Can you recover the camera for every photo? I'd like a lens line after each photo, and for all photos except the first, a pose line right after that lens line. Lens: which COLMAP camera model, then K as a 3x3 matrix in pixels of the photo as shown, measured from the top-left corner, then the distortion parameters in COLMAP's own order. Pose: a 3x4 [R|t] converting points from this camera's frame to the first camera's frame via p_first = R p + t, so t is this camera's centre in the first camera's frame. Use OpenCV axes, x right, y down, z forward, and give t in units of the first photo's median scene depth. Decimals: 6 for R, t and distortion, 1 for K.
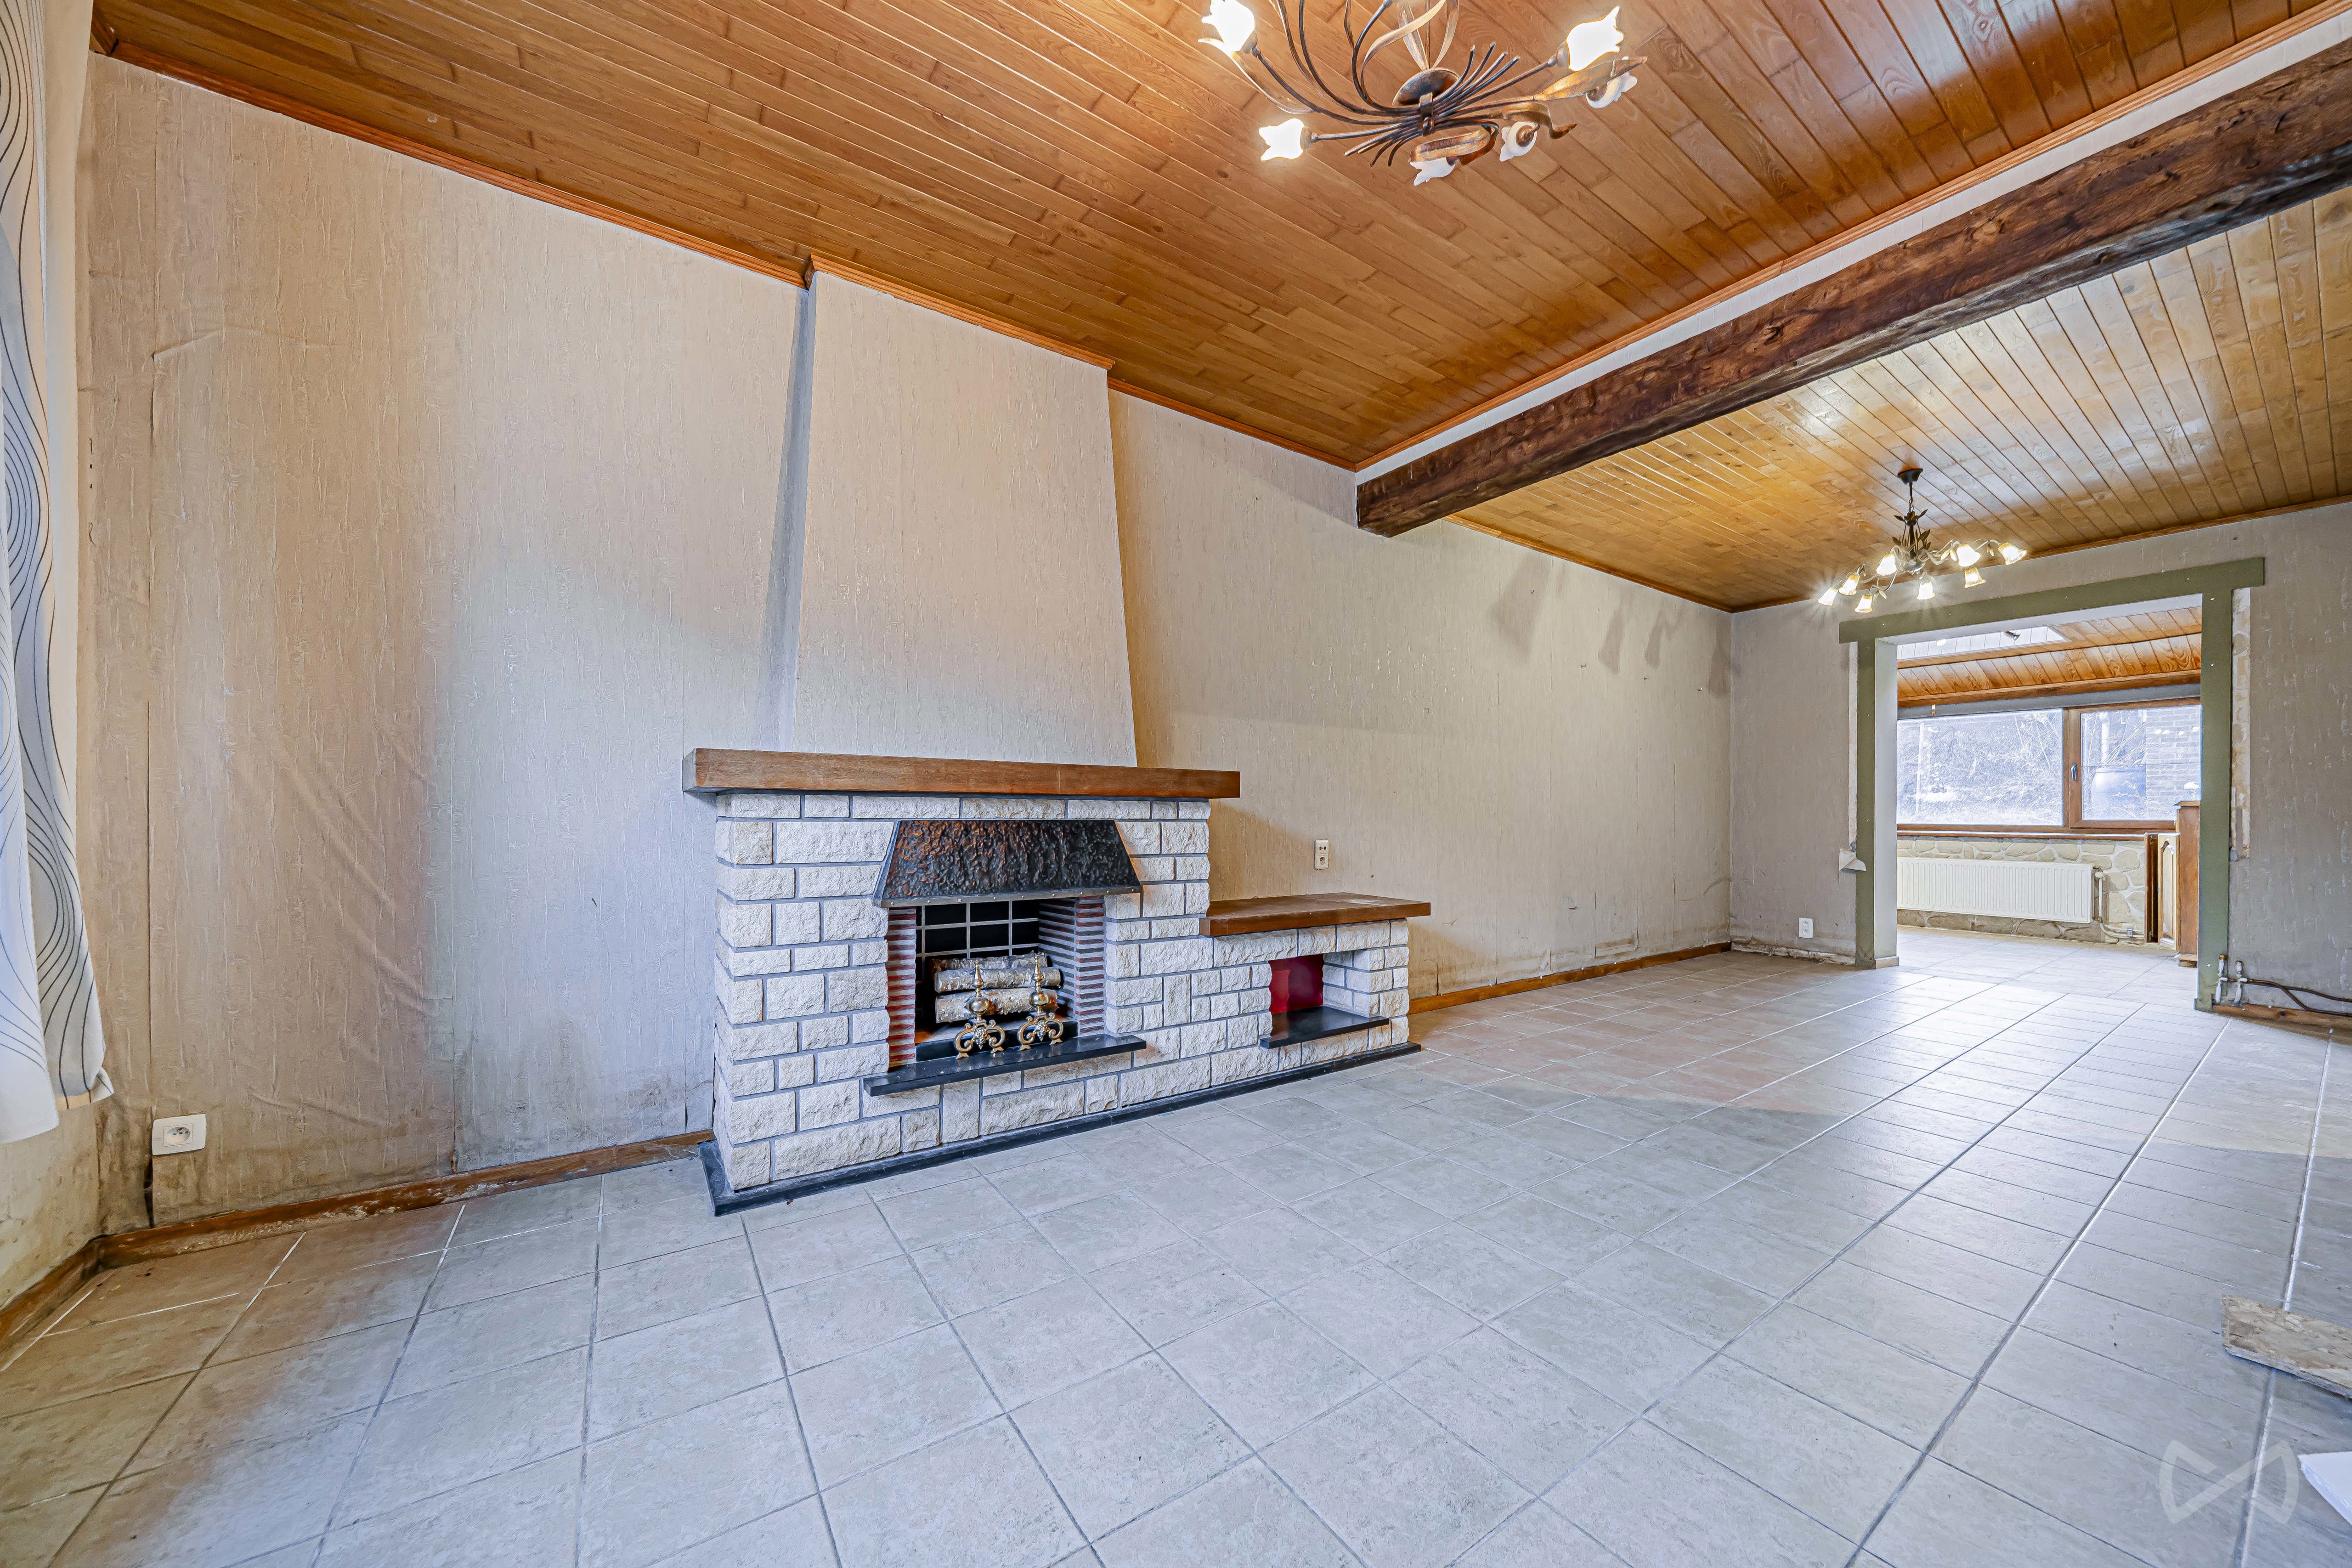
lens RADIAL K [[798.2, 0, 1165.0], [0, 798.2, 811.2], [0, 0, 1]] dist [-0.004531, -0.000102]
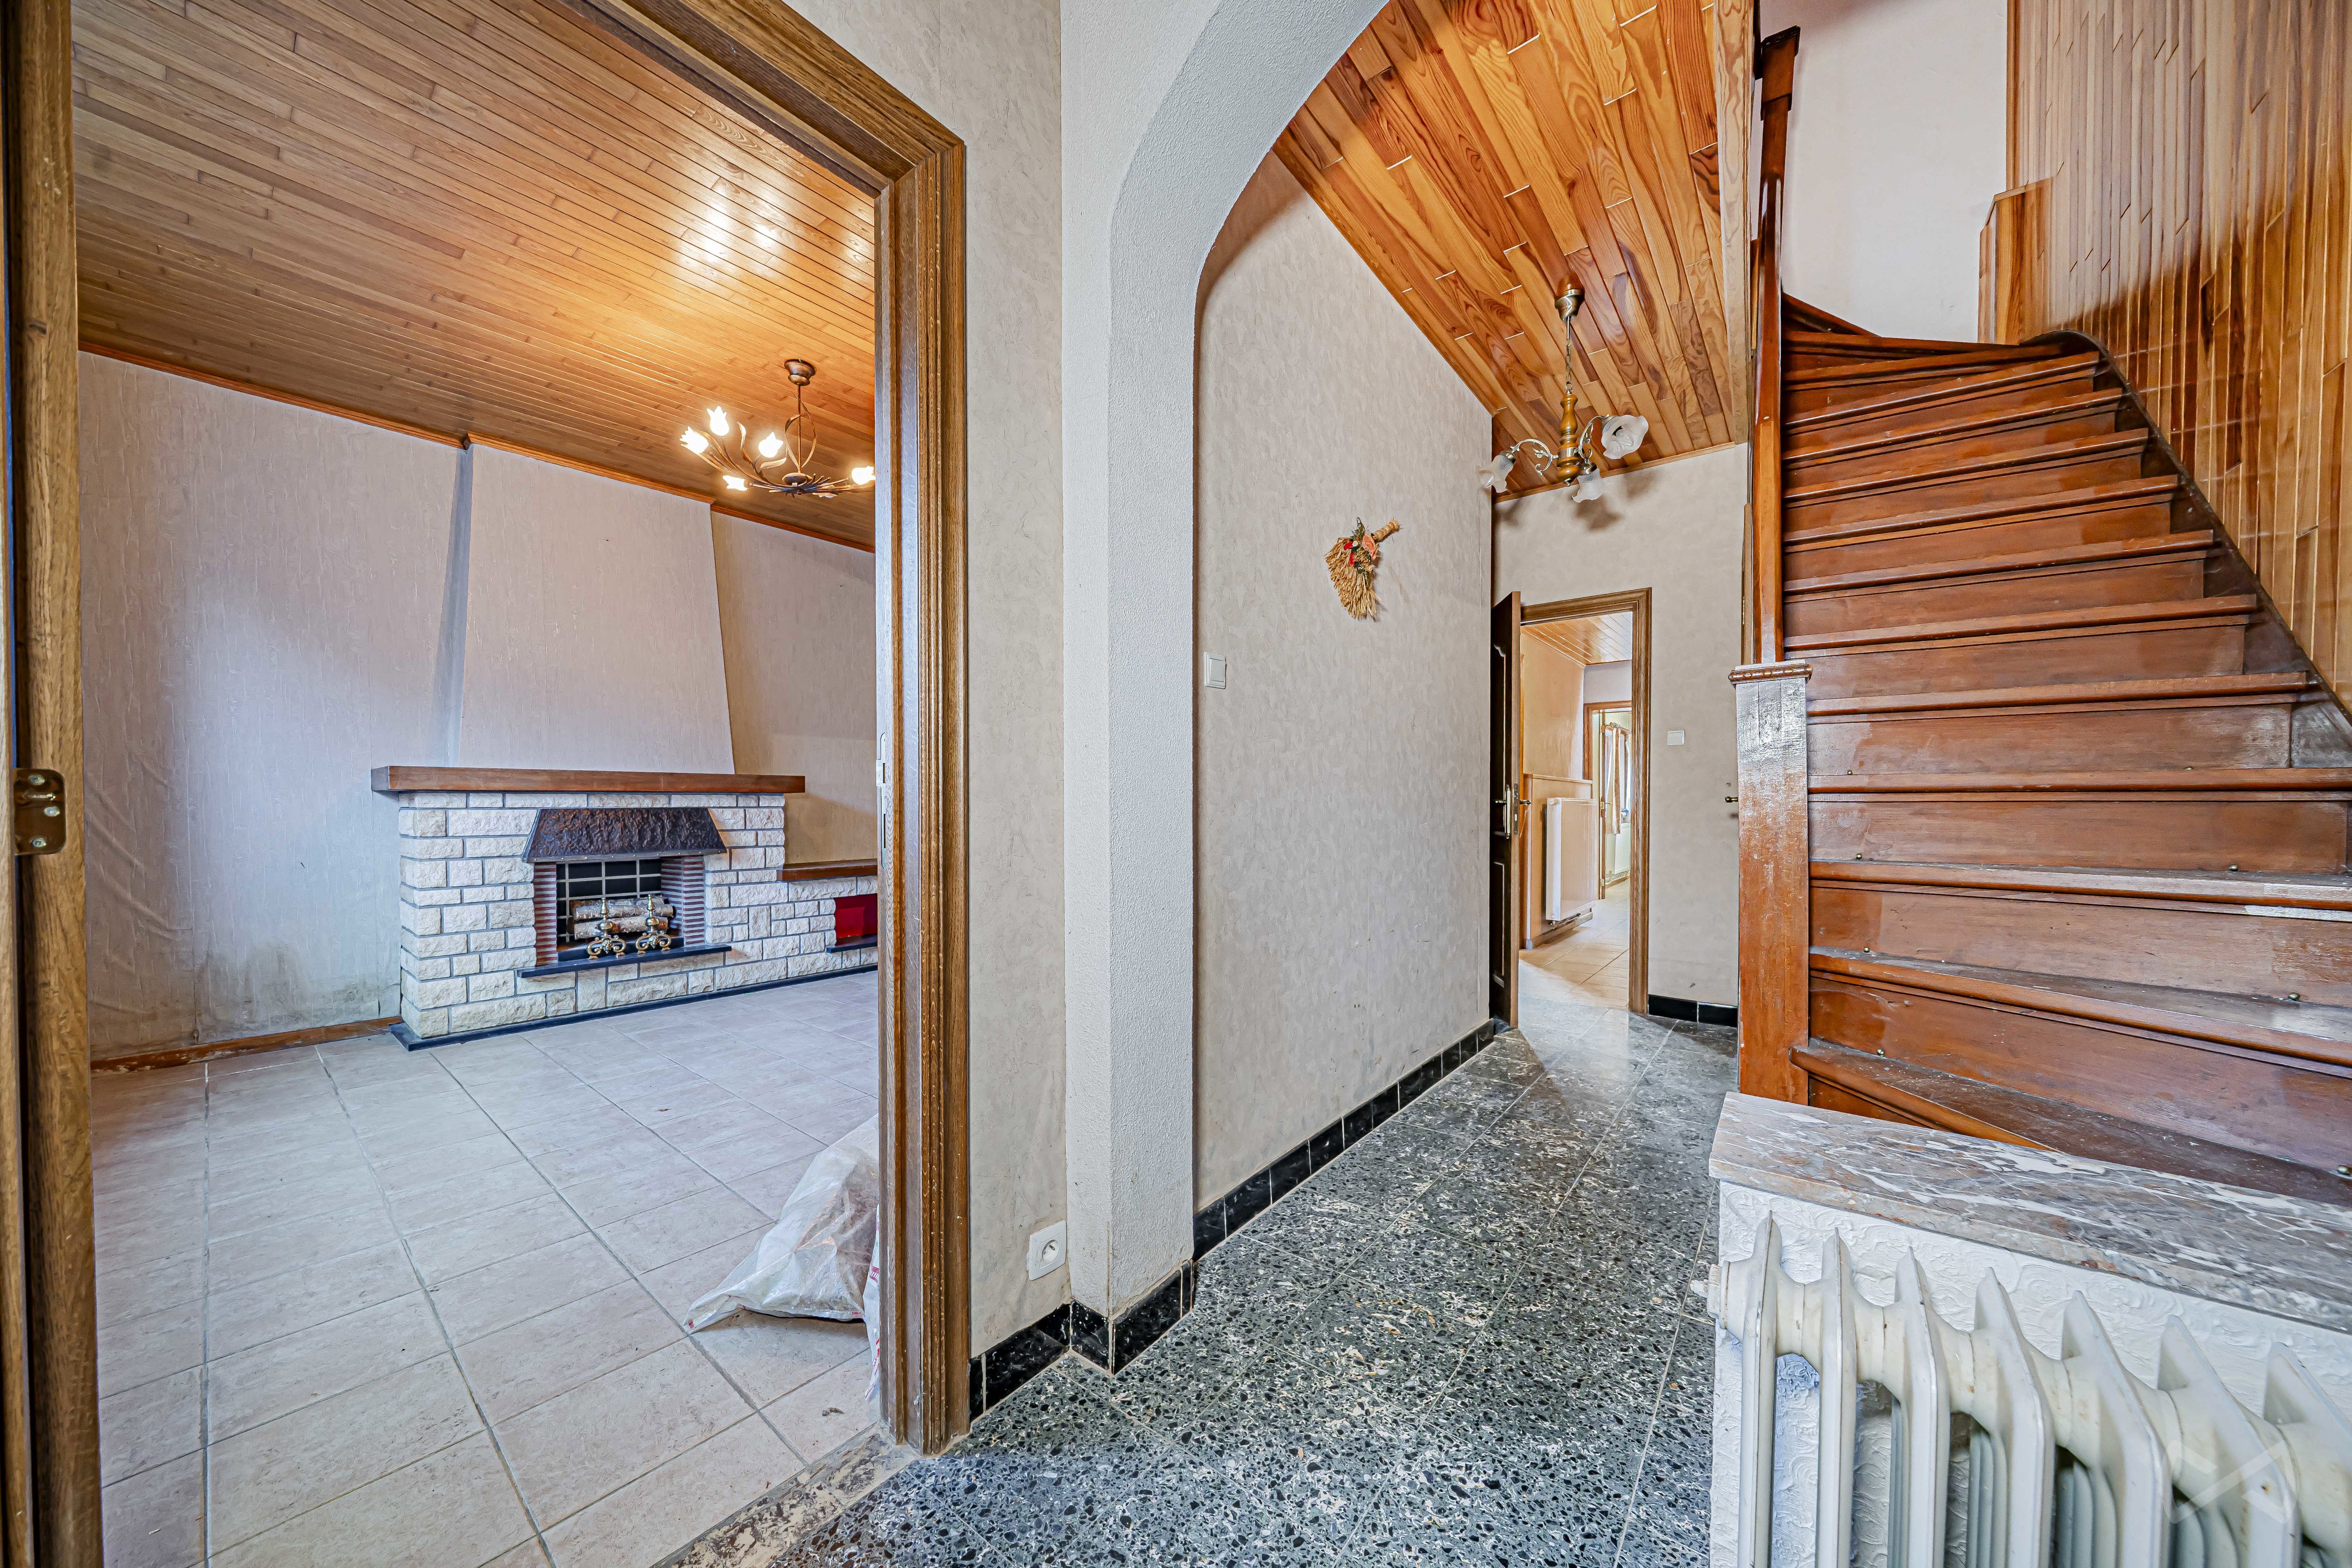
lens RADIAL K [[798.2, 0, 1165.0], [0, 798.2, 811.2], [0, 0, 1]] dist [-0.004531, -0.000102]
pose [[0.958527, -0.009824, 0.284833, 0.401460], [0.005294, 0.999847, 0.016670, -0.003153], [-0.284953, -0.014471, 0.958432, -0.864155]]
